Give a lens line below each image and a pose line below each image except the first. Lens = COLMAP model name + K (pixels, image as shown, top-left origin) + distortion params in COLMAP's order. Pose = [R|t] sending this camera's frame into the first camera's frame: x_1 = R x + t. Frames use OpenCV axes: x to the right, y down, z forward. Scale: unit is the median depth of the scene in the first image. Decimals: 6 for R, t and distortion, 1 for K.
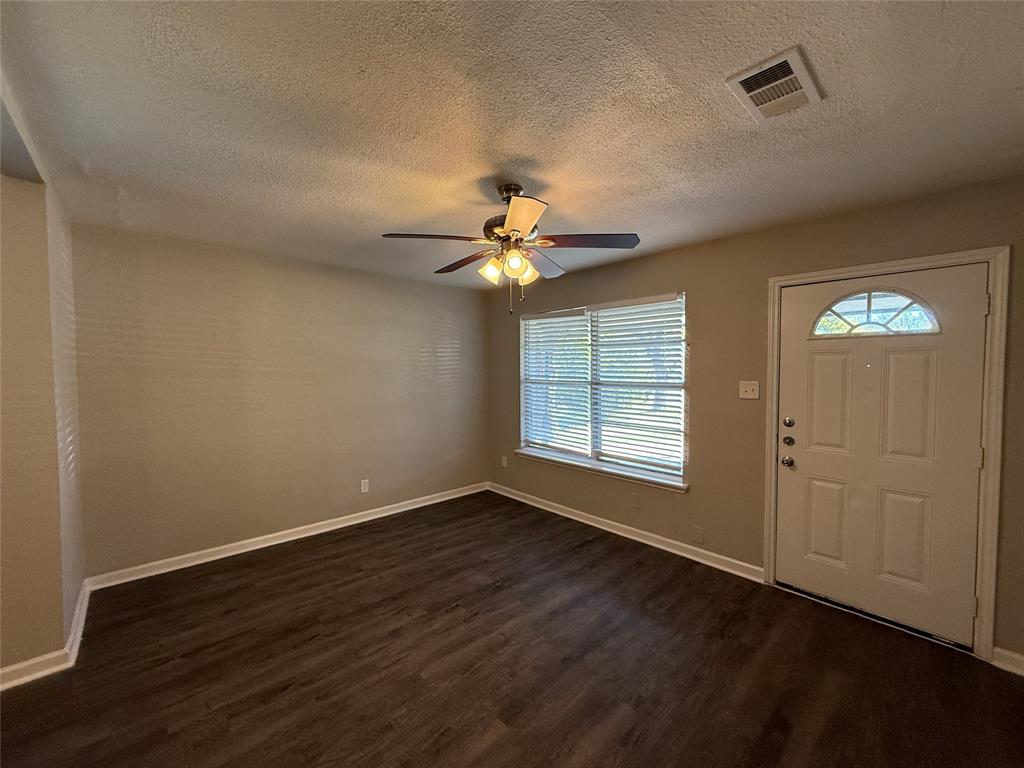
lens RADIAL K [[408.3, 0, 512.3], [0, 408.3, 382.4], [0, 0, 1]] dist [0.002891, 0.000442]
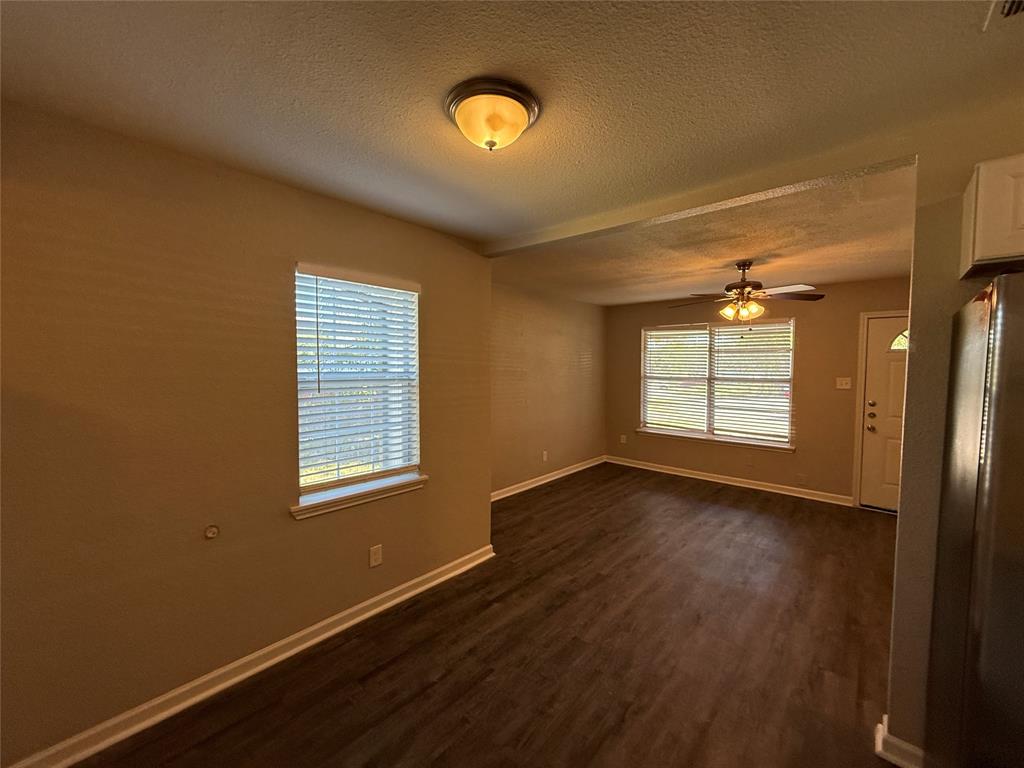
lens RADIAL K [[408.3, 0, 513.4], [0, 408.3, 383.1], [0, 0, 1]] dist [0.002891, 0.000442]
pose [[0.995507, -0.002867, 0.094639, -0.853105], [0.001204, 0.999844, 0.017622, -0.011577], [-0.094675, -0.017429, 0.995356, -0.446811]]
